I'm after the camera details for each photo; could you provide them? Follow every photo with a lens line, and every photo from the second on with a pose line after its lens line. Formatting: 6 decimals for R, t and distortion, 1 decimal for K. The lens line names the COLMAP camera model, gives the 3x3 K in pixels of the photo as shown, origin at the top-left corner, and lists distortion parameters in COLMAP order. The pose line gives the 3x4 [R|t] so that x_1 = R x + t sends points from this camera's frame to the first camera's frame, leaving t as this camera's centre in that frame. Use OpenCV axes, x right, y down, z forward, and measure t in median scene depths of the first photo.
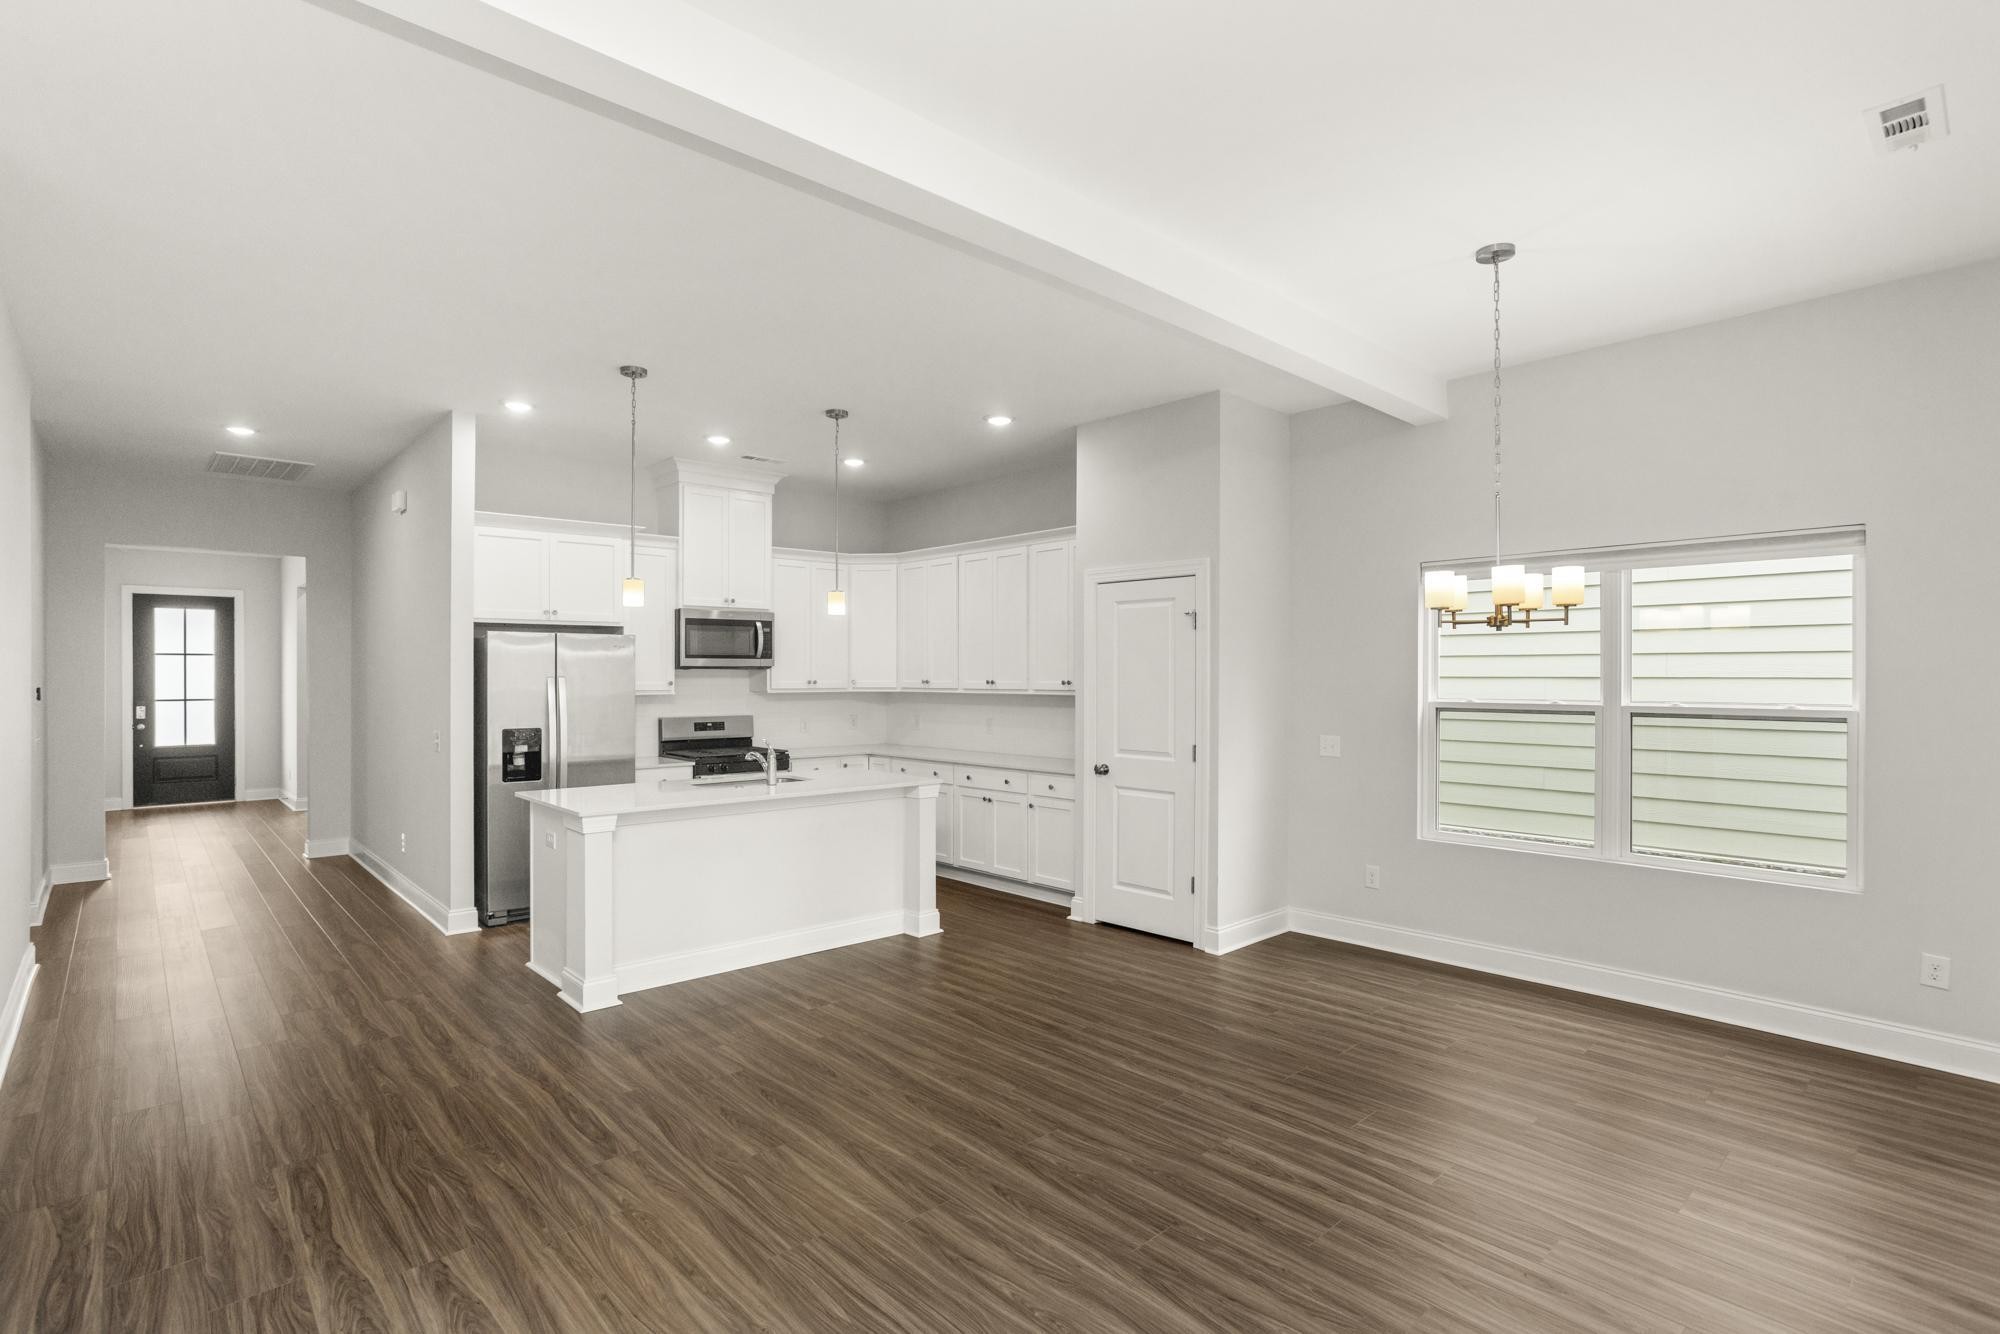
lens RADIAL K [[961.2, 0, 998.2], [0, 961.2, 669.8], [0, 0, 1]] dist [-0.044904, 0.021888]
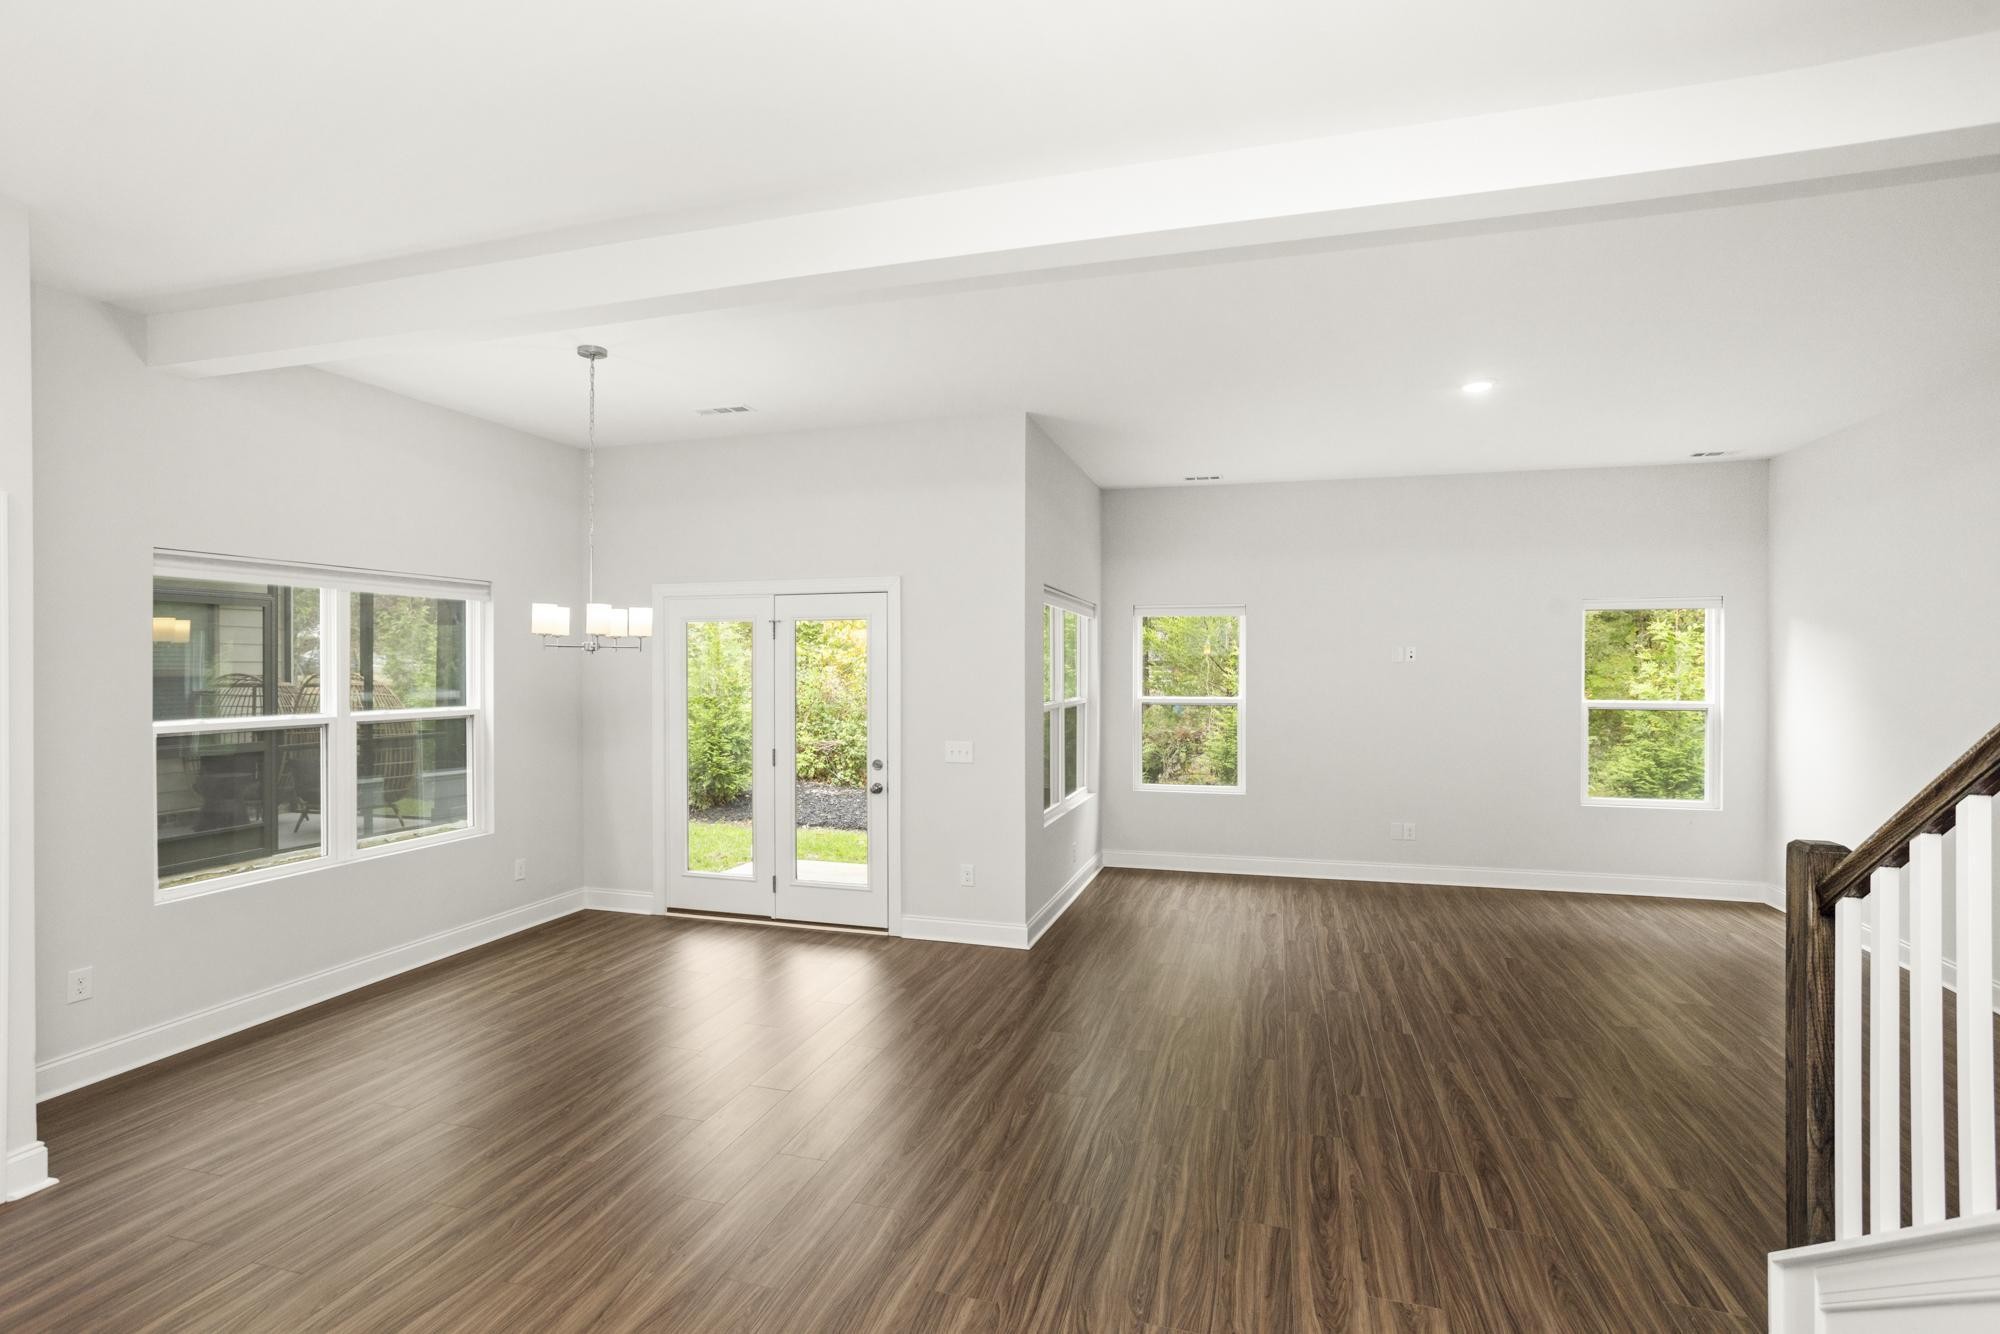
lens RADIAL K [[961.2, 0, 989.8], [0, 961.2, 666.9], [0, 0, 1]] dist [-0.044904, 0.021888]
pose [[-0.502012, -0.005860, 0.864841, -0.820675], [-0.004350, 0.999982, 0.004250, -0.029423], [-0.864850, -0.001628, -0.502028, 1.189514]]
